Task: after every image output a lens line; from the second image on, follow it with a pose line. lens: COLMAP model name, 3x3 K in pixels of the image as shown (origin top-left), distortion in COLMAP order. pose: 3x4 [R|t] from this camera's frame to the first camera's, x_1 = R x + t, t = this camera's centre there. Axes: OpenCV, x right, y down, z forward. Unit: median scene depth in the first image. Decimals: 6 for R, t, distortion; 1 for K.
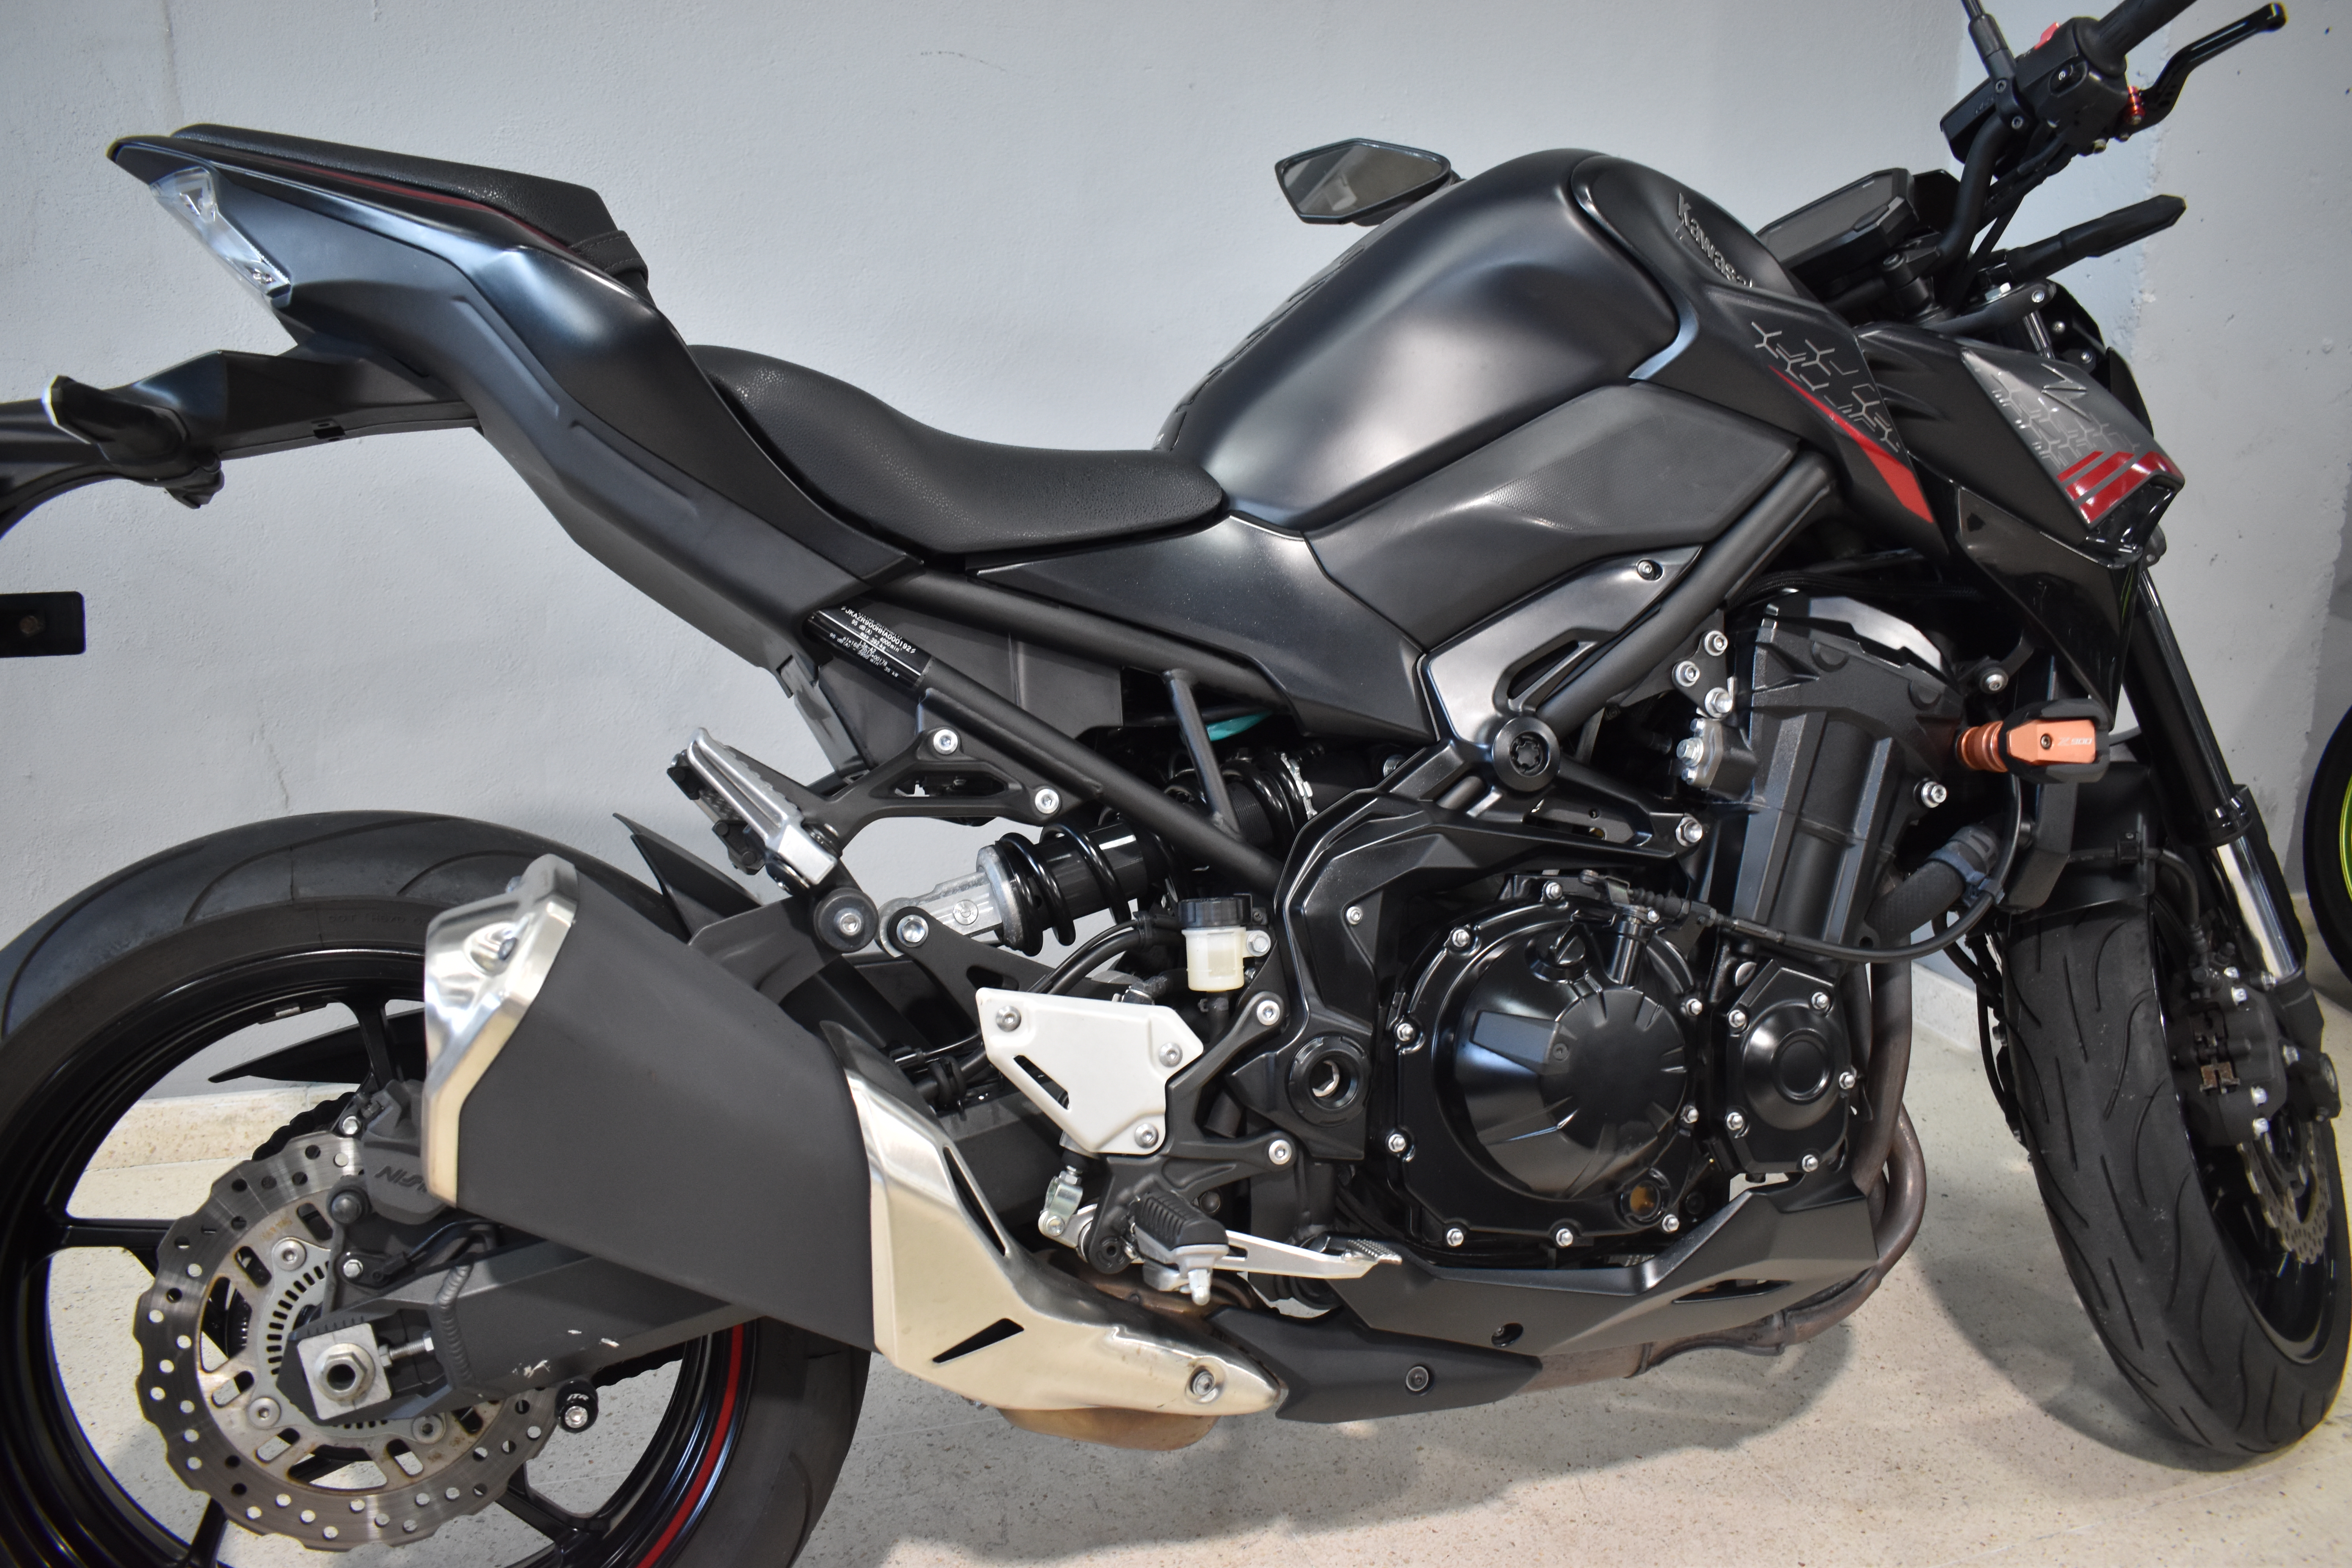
lens RADIAL K [[1812.7, 0, 1179.3], [0, 1812.7, 778.9], [0, 0, 1]] dist [-0.095636, 0.005630]
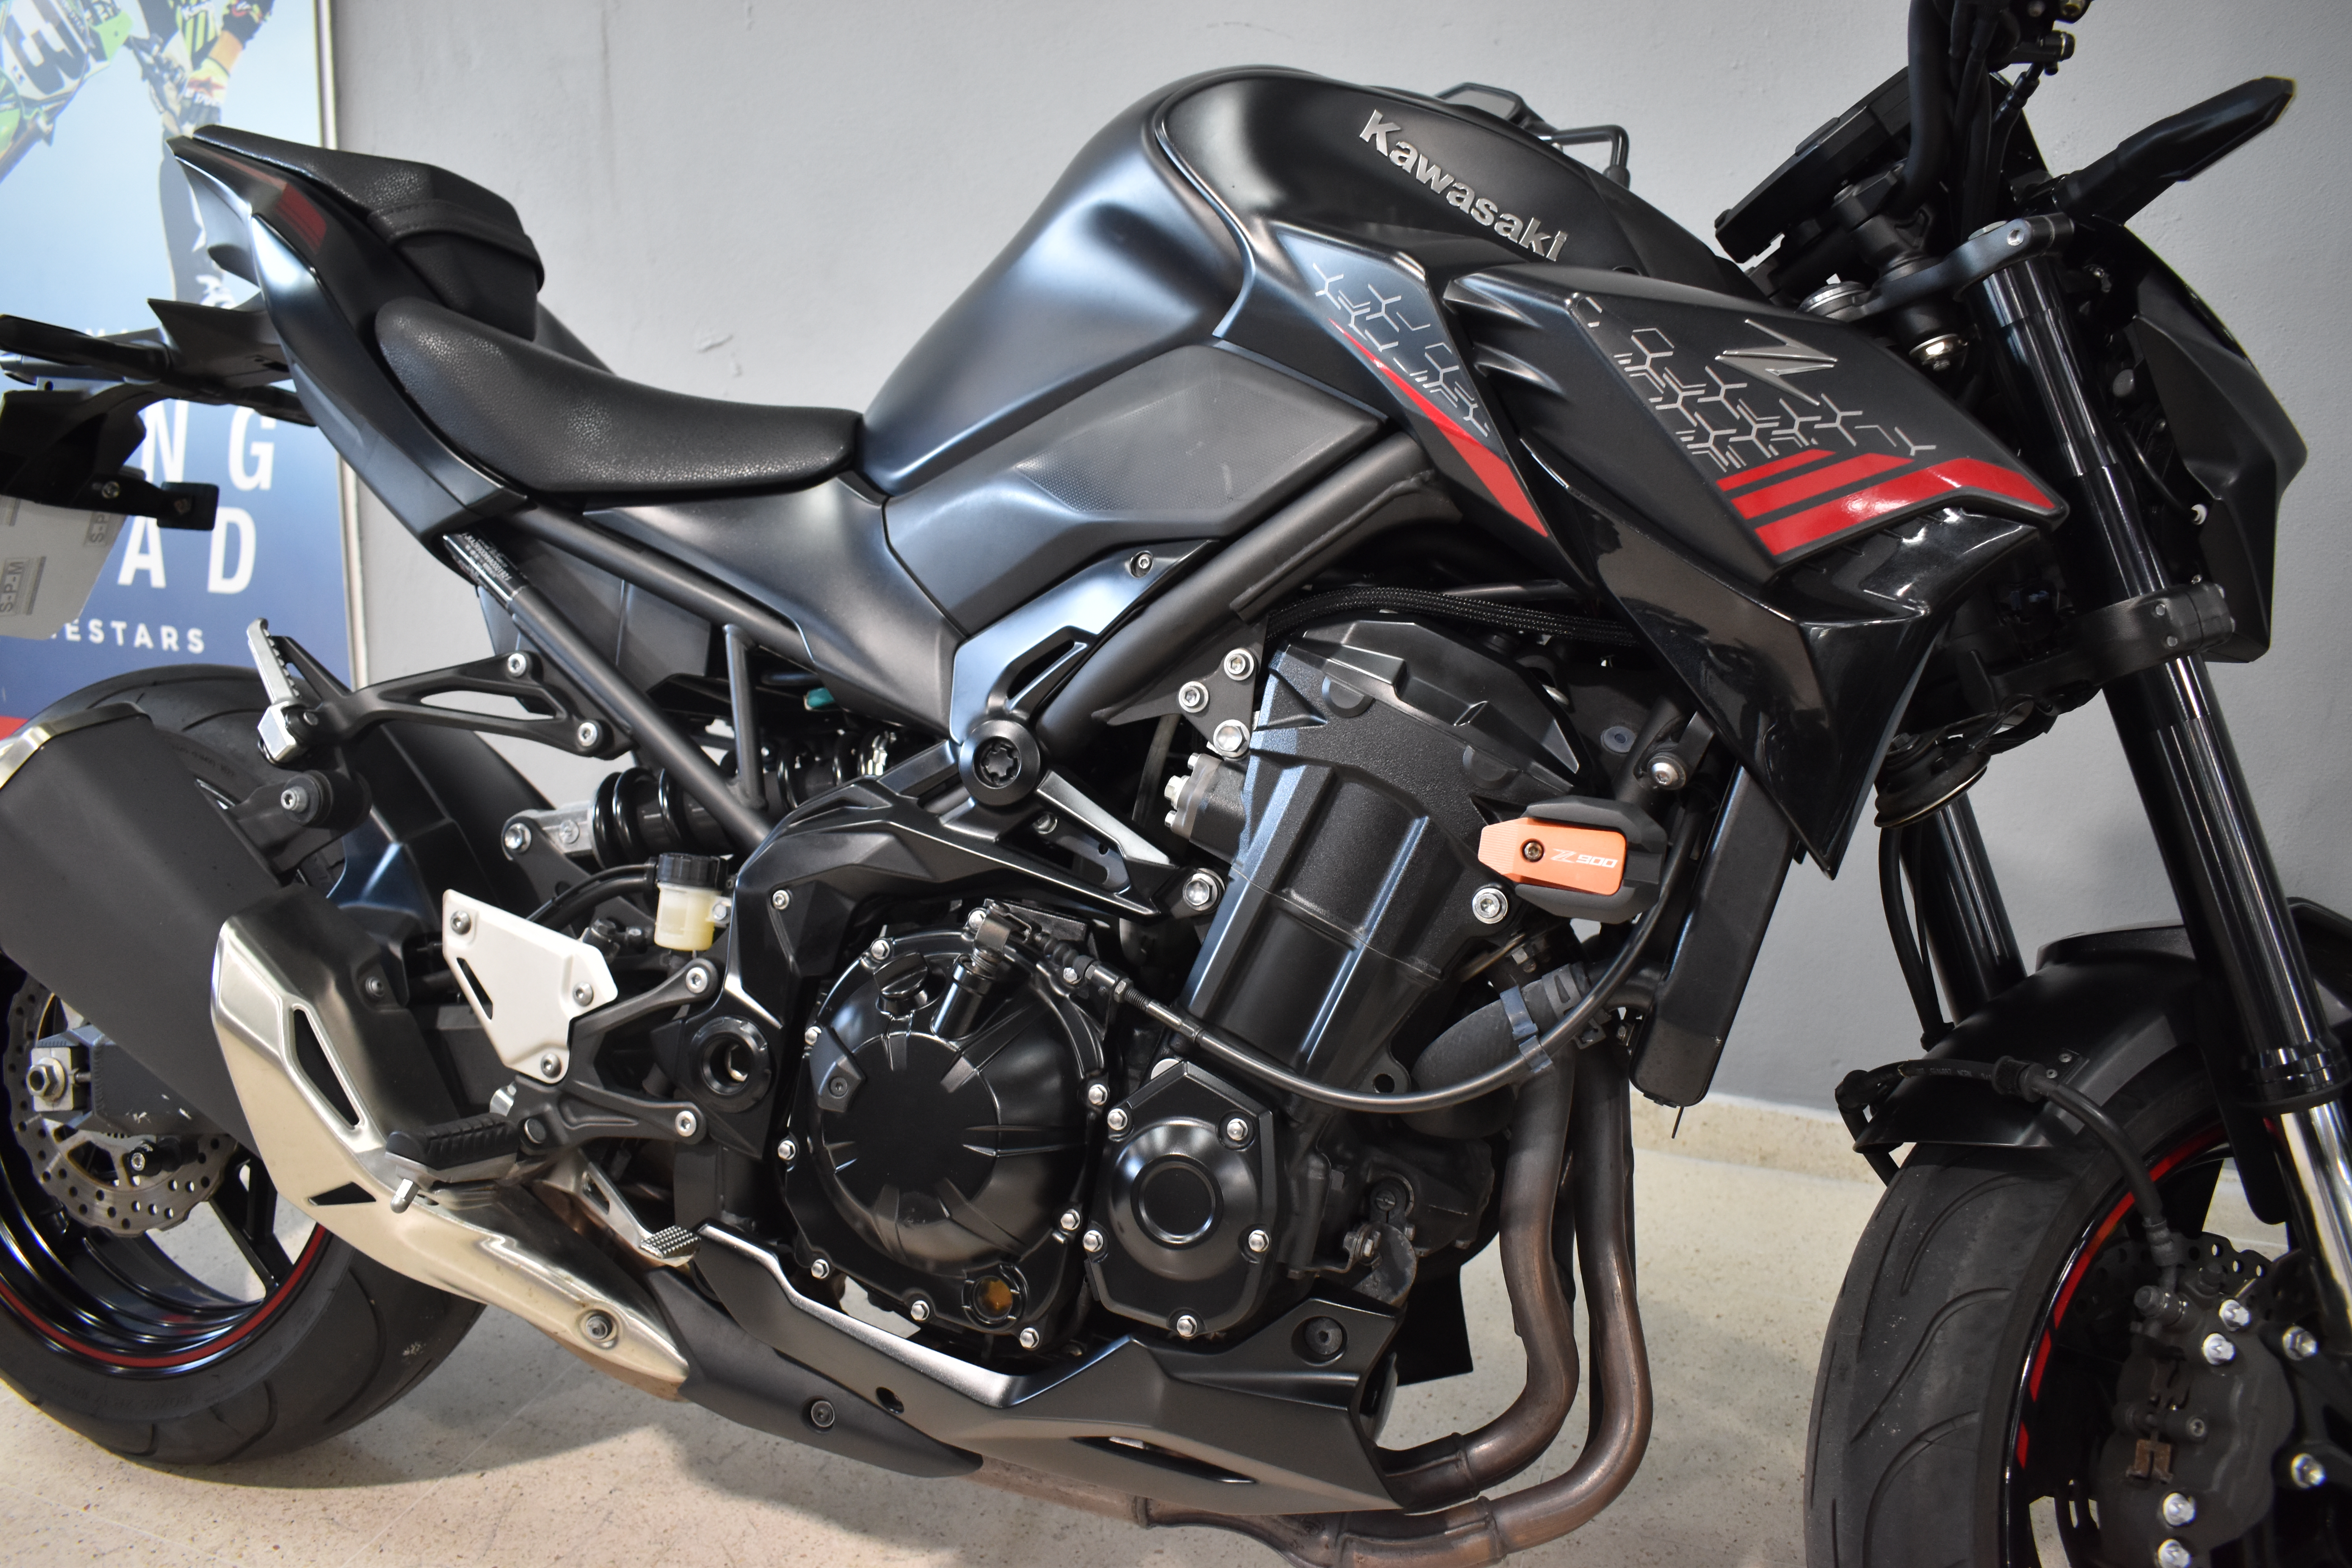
lens RADIAL K [[1812.7, 0, 1176.6], [0, 1812.7, 779.3], [0, 0, 1]] dist [-0.095636, 0.005630]
pose [[0.814604, 0.150981, -0.560022, 0.747633], [-0.155704, 0.987009, 0.039609, -0.053310], [0.558728, 0.054932, 0.827530, 0.320273]]
